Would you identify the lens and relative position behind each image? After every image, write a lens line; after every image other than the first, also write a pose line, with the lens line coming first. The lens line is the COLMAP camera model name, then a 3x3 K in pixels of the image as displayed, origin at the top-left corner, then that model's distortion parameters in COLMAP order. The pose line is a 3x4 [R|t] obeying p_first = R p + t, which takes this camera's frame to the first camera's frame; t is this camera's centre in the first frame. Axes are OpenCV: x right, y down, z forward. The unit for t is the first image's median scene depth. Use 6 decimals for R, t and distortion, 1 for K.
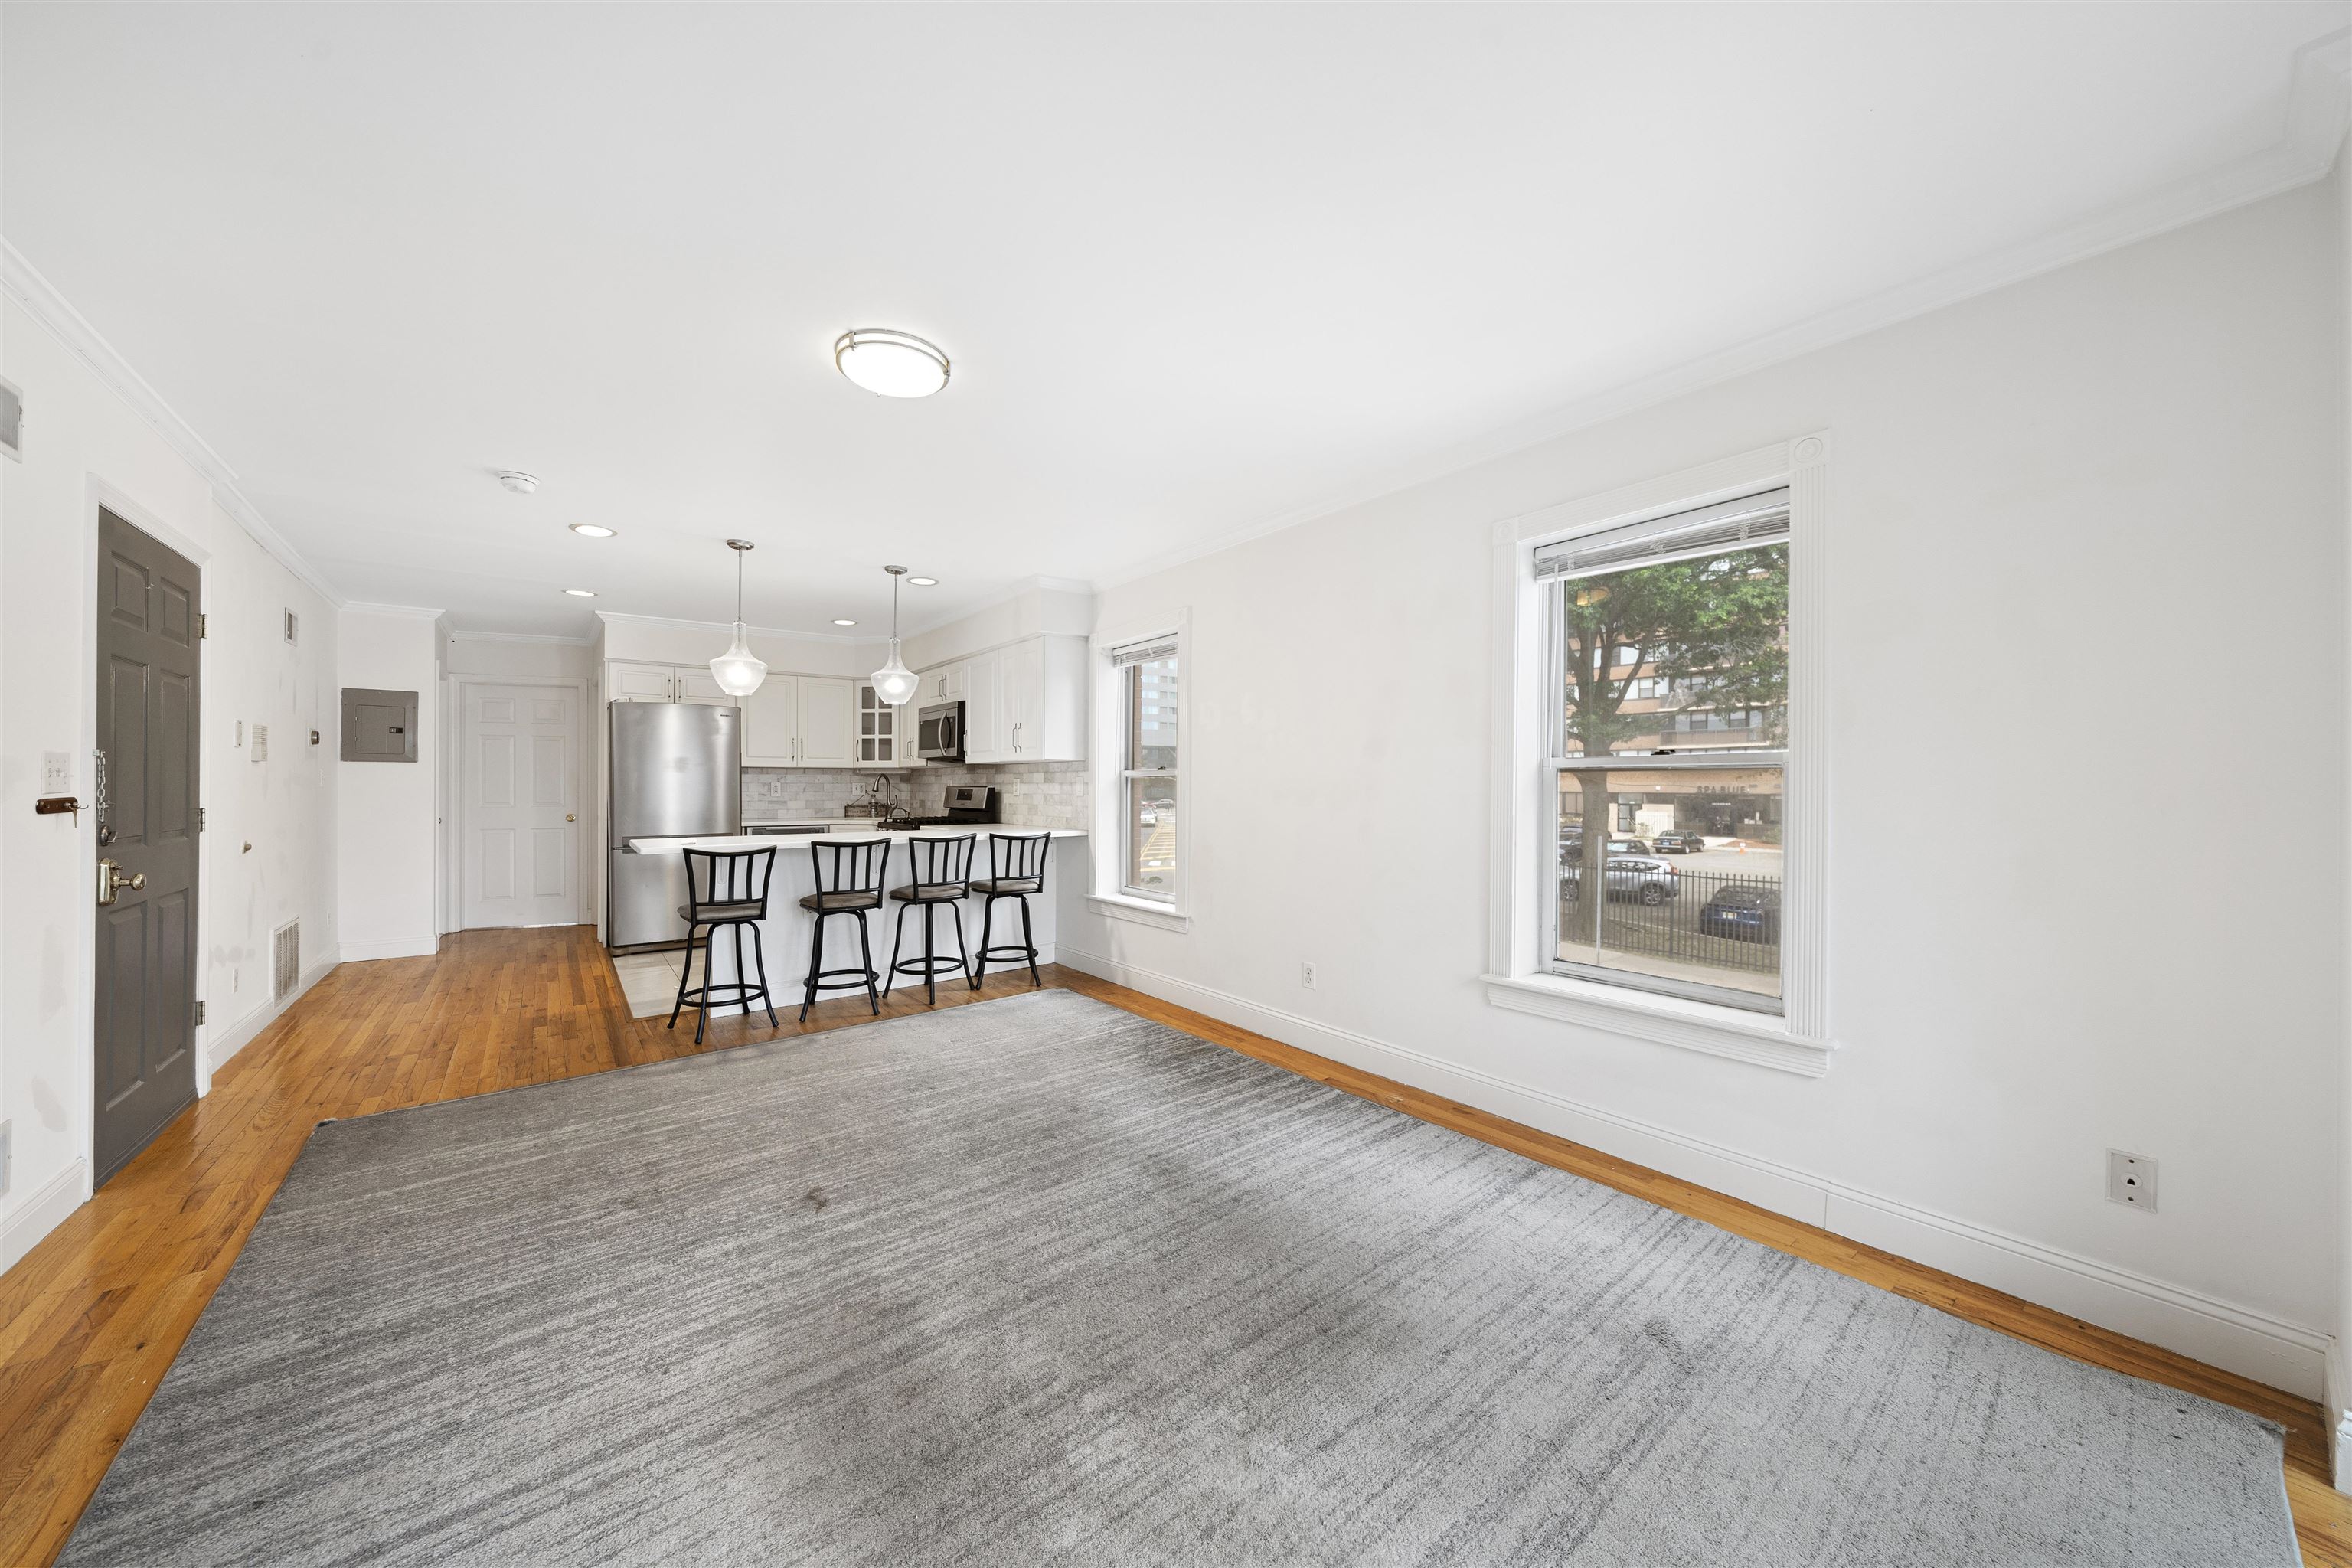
lens RADIAL K [[820.0, 0, 1172.1], [0, 820.0, 792.1], [0, 0, 1]] dist [-0.000406, -0.000037]
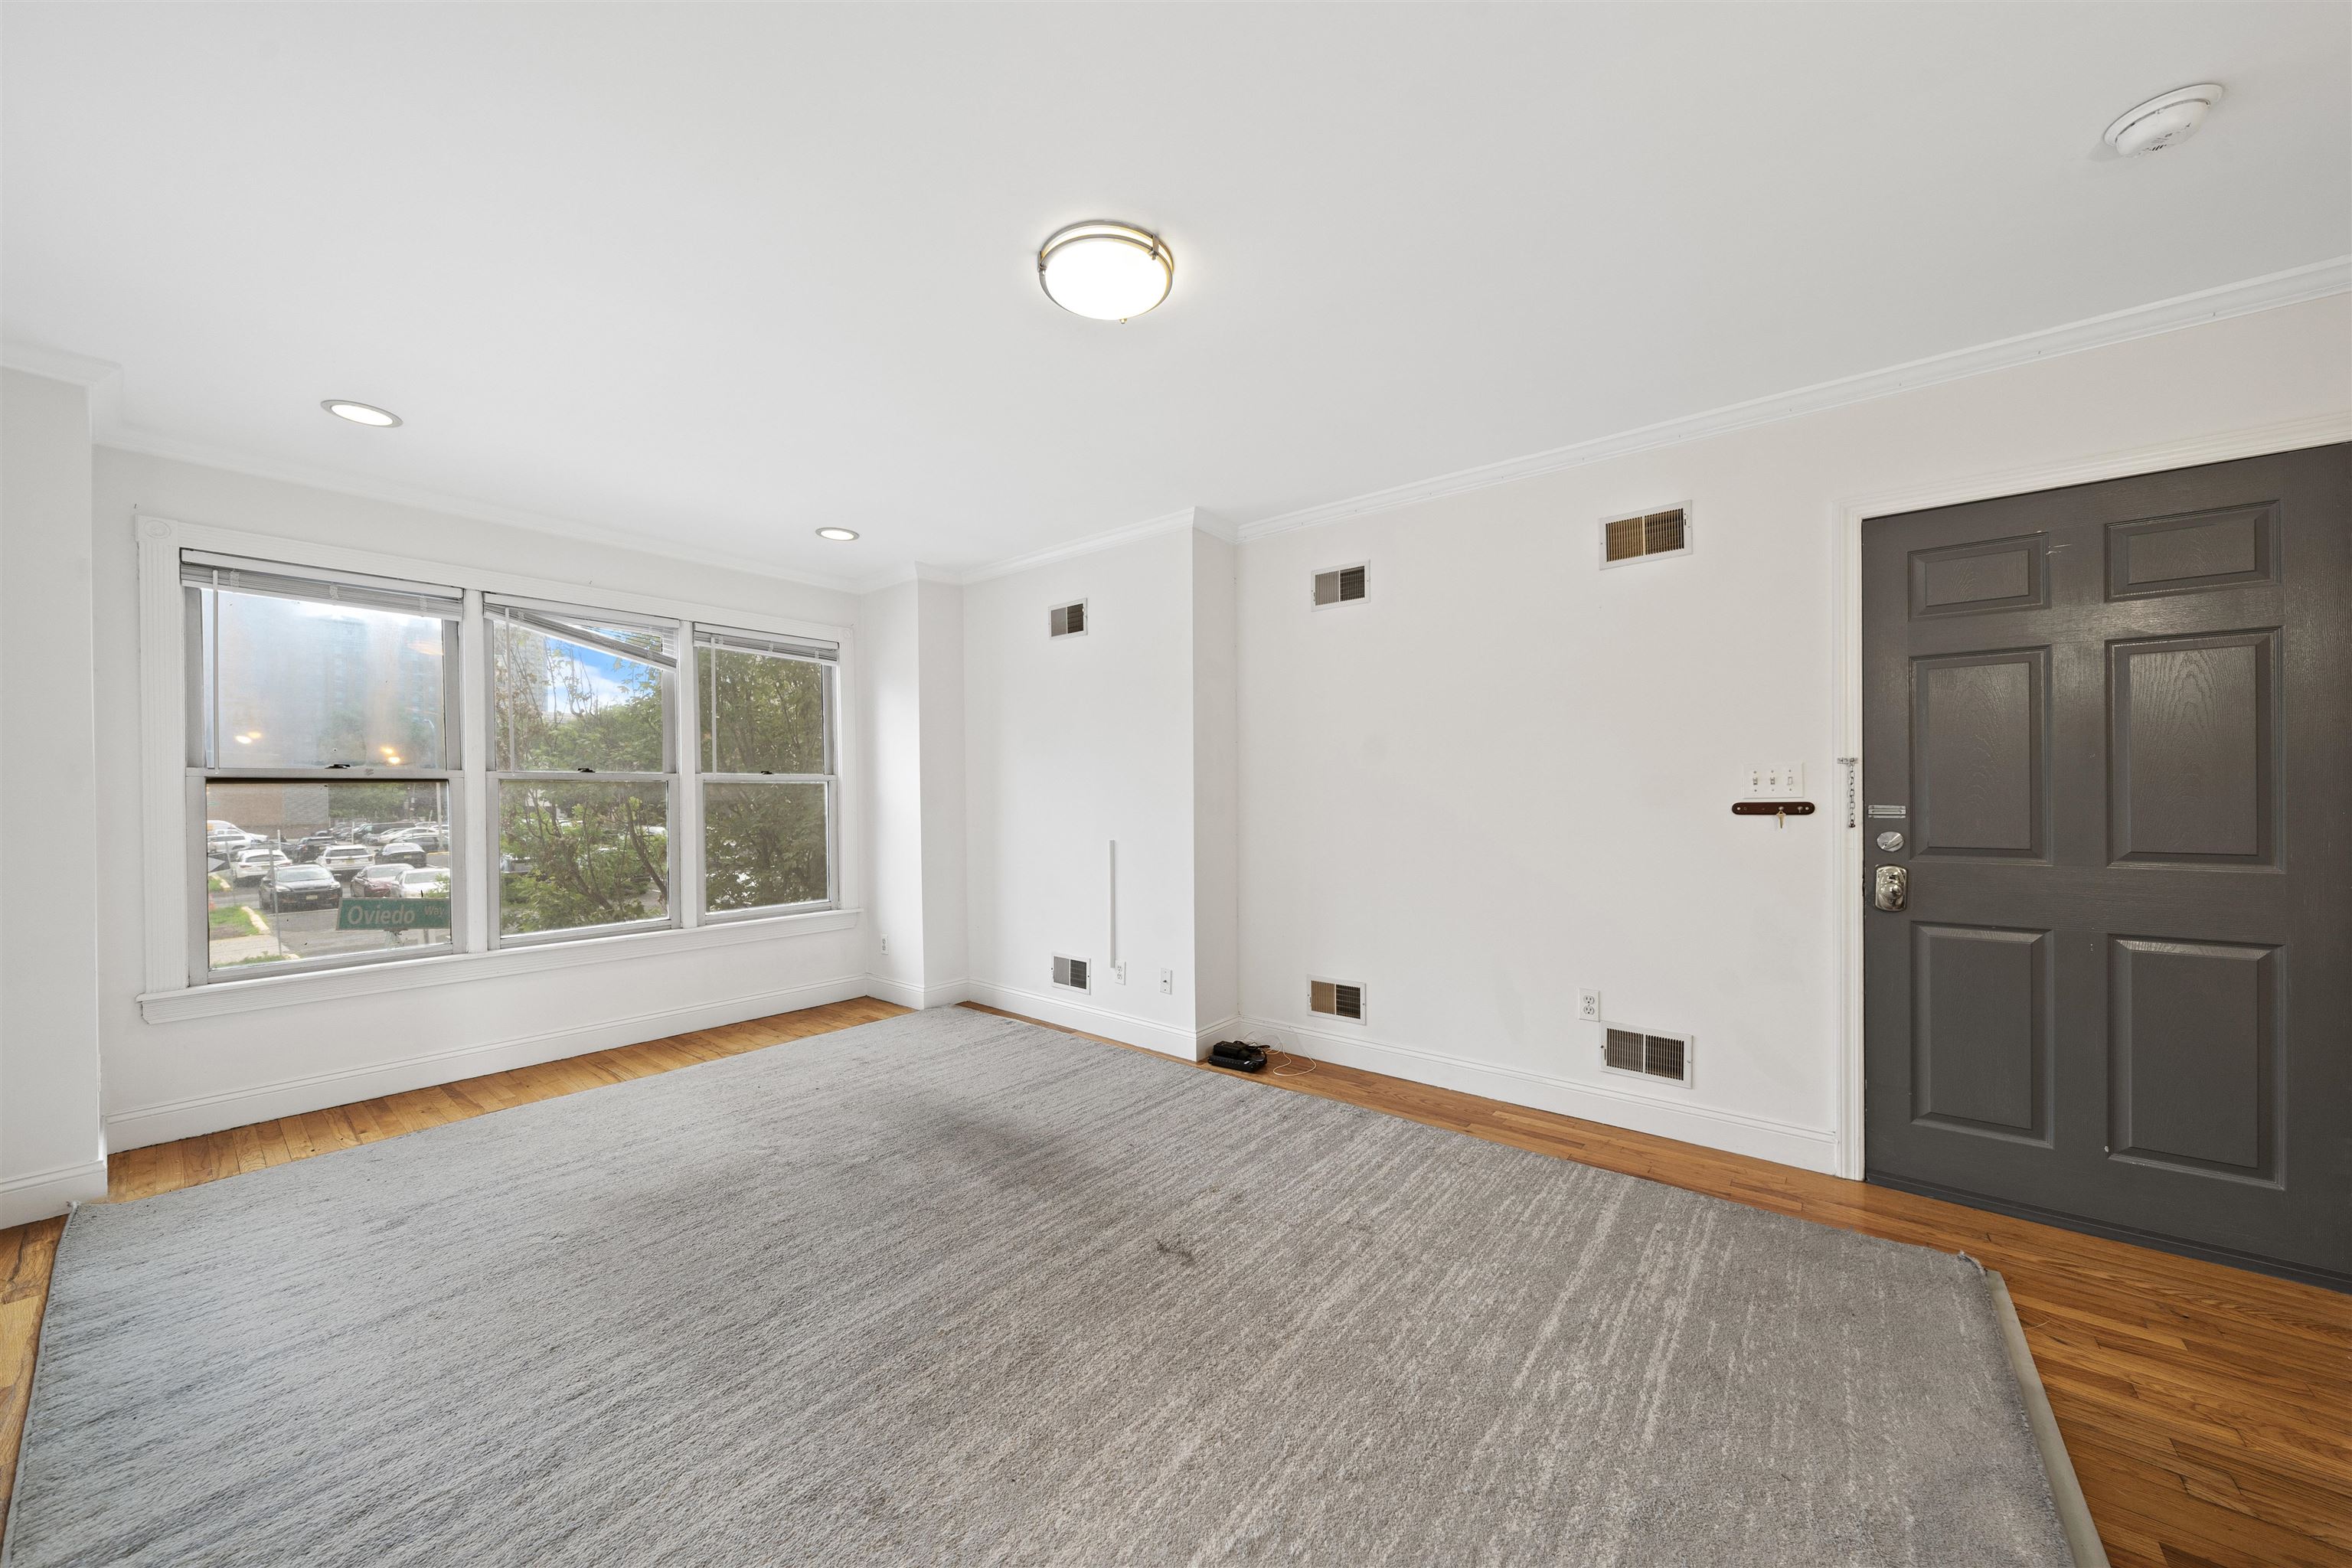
lens RADIAL K [[835.7, 0, 1176.0], [0, 835.7, 784.0], [0, 0, 1]] dist [-0.000622, 0.000026]
pose [[-0.973602, 0.001148, -0.228249, -0.175428], [0.001022, 0.999999, 0.000669, -0.016035], [0.228250, 0.000418, -0.973603, 1.476874]]
